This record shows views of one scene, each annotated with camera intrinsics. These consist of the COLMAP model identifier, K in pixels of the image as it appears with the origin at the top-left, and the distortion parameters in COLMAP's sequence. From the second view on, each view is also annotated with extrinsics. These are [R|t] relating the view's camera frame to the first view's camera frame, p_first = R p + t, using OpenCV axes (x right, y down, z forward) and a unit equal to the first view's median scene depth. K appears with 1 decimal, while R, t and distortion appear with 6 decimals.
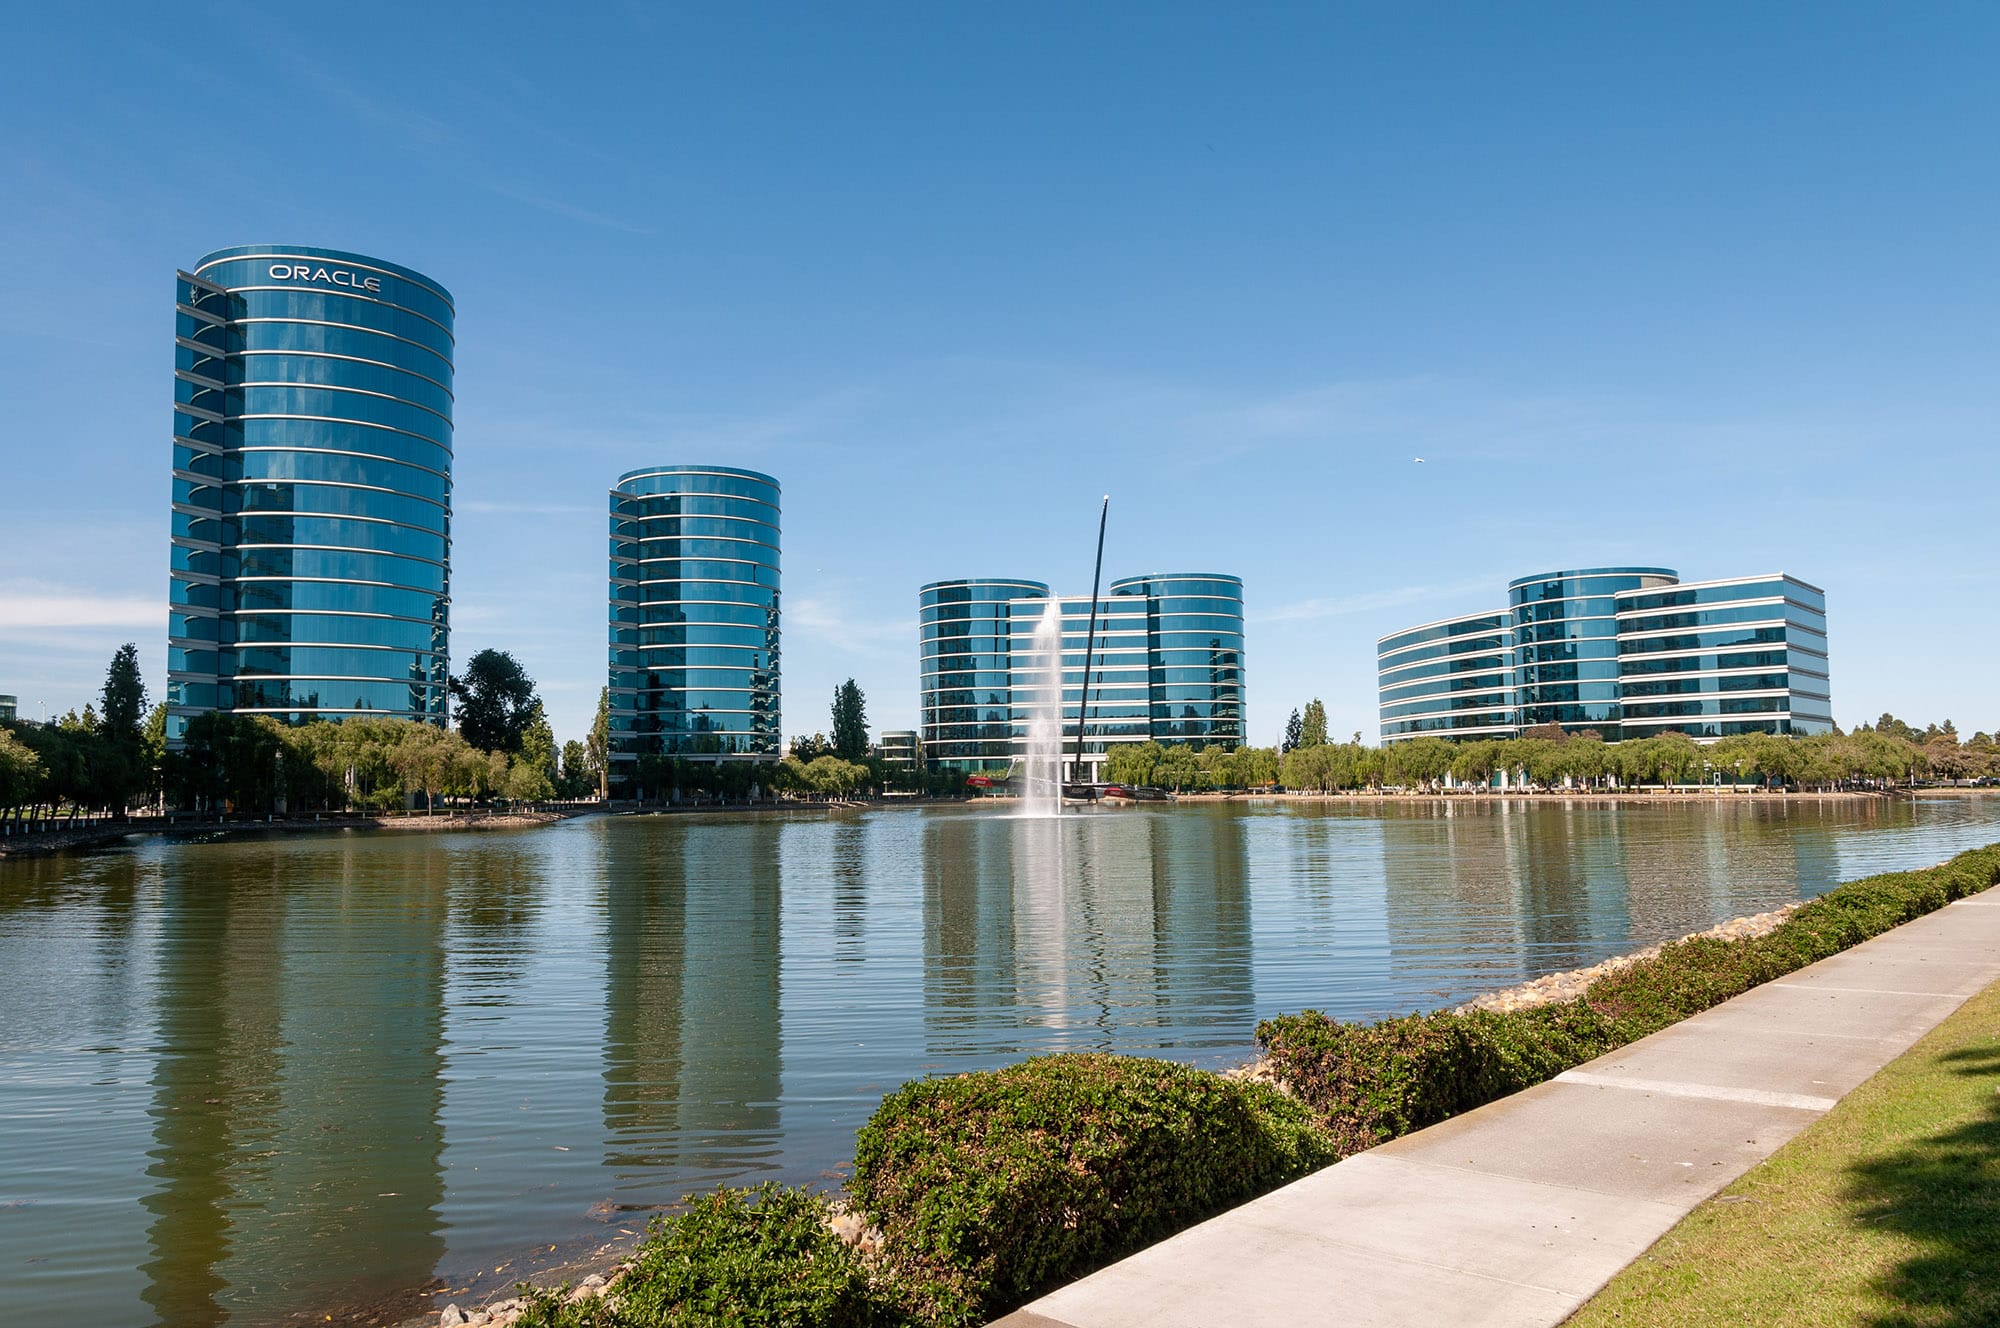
lens RADIAL K [[1407.3, 0, 990.8], [0, 1407.3, 685.6], [0, 0, 1]] dist [0.024725, 0.000880]
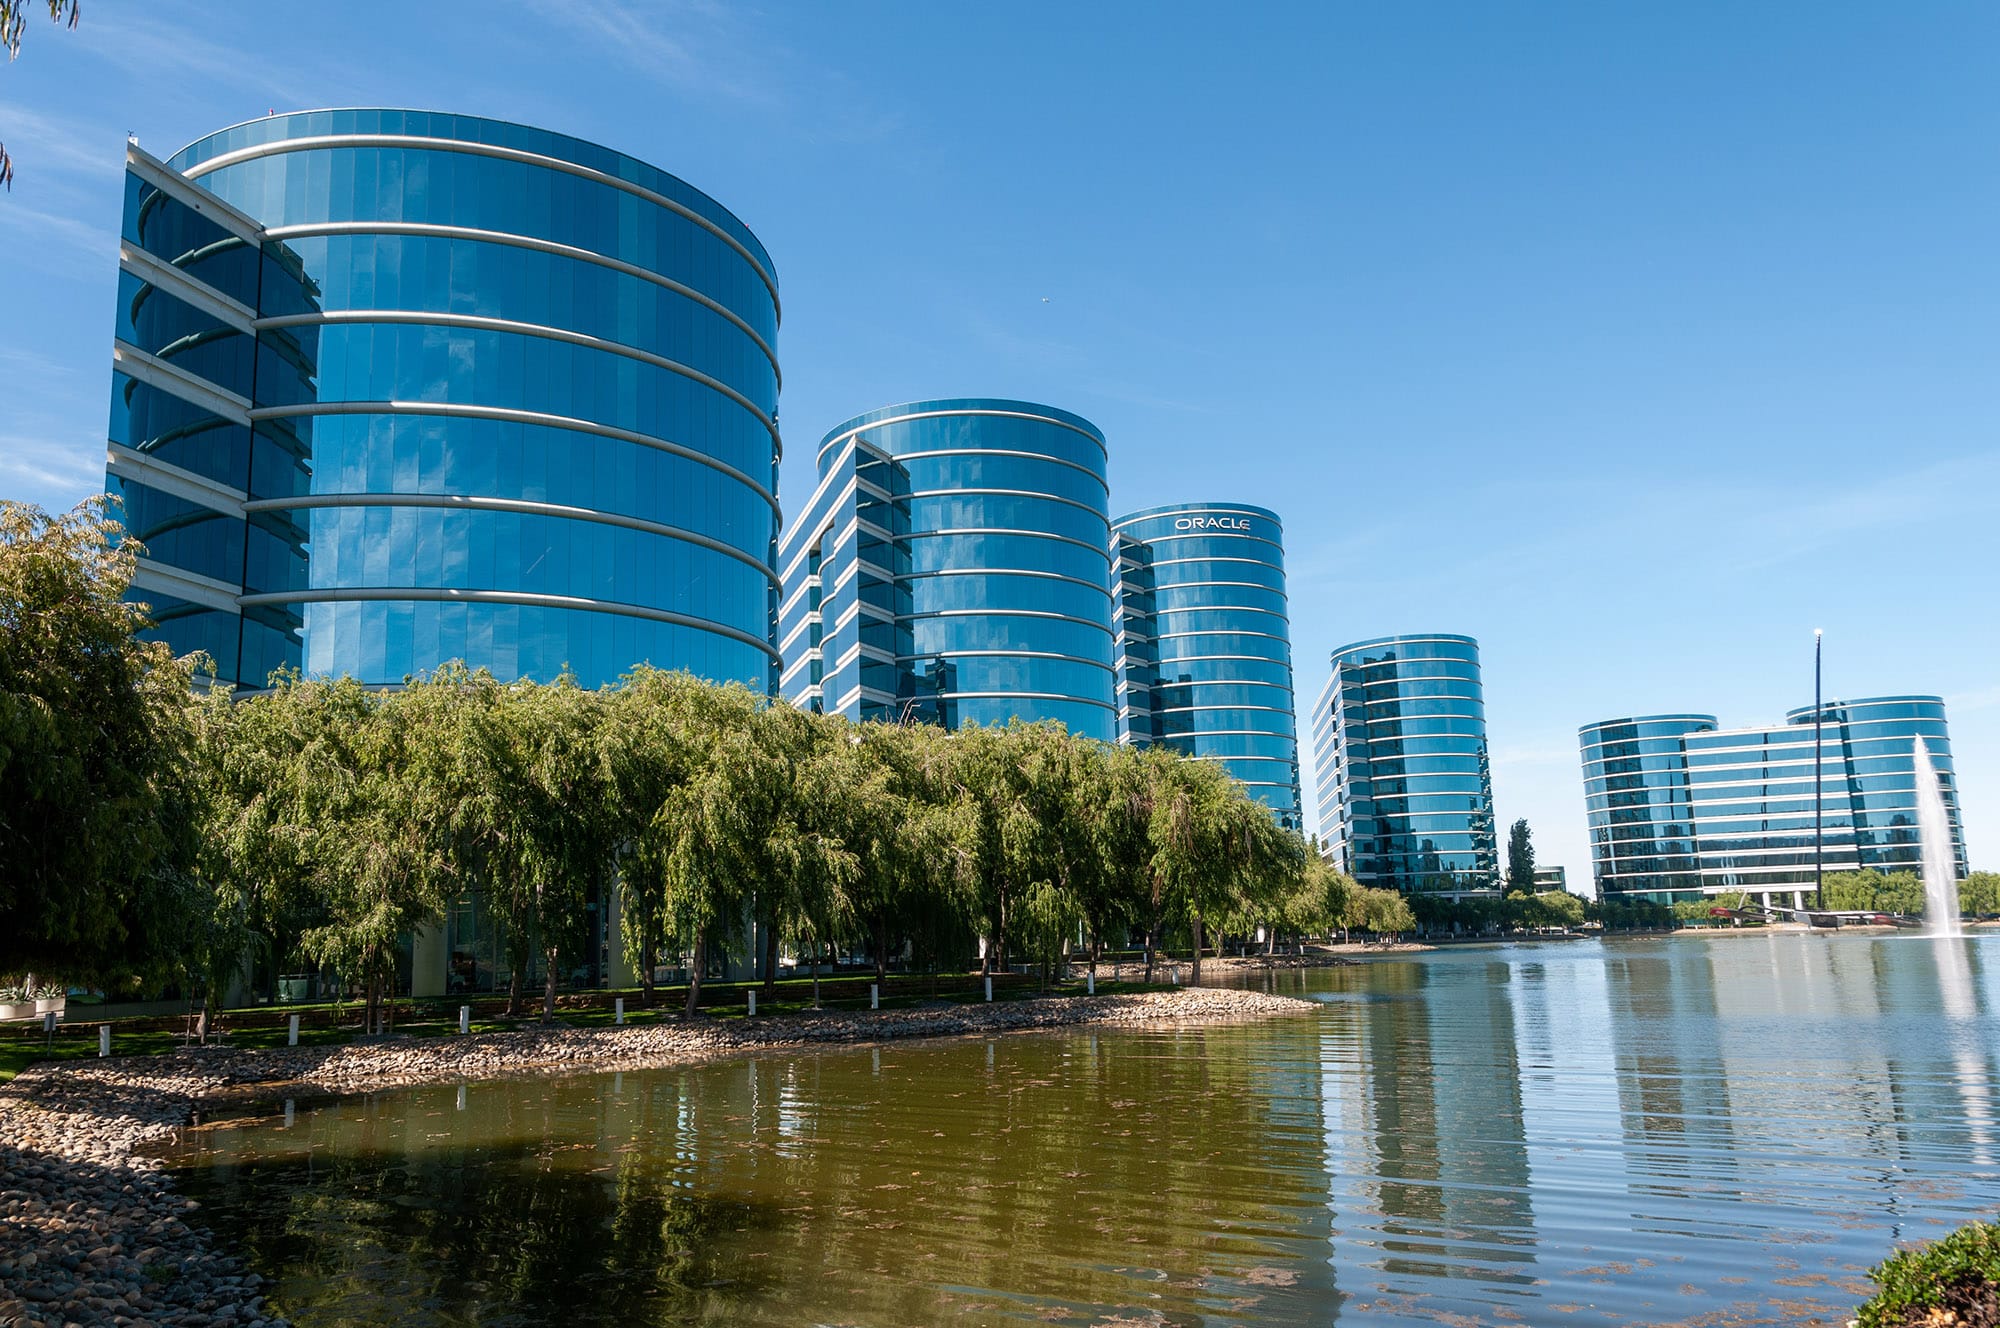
lens RADIAL K [[1407.3, 0, 990.8], [0, 1407.3, 685.6], [0, 0, 1]] dist [0.024725, 0.000880]
pose [[0.950179, -0.071836, -0.303314, -0.154563], [0.041147, 0.993473, -0.106391, -0.007382], [0.308977, 0.088610, 0.946933, -0.144273]]
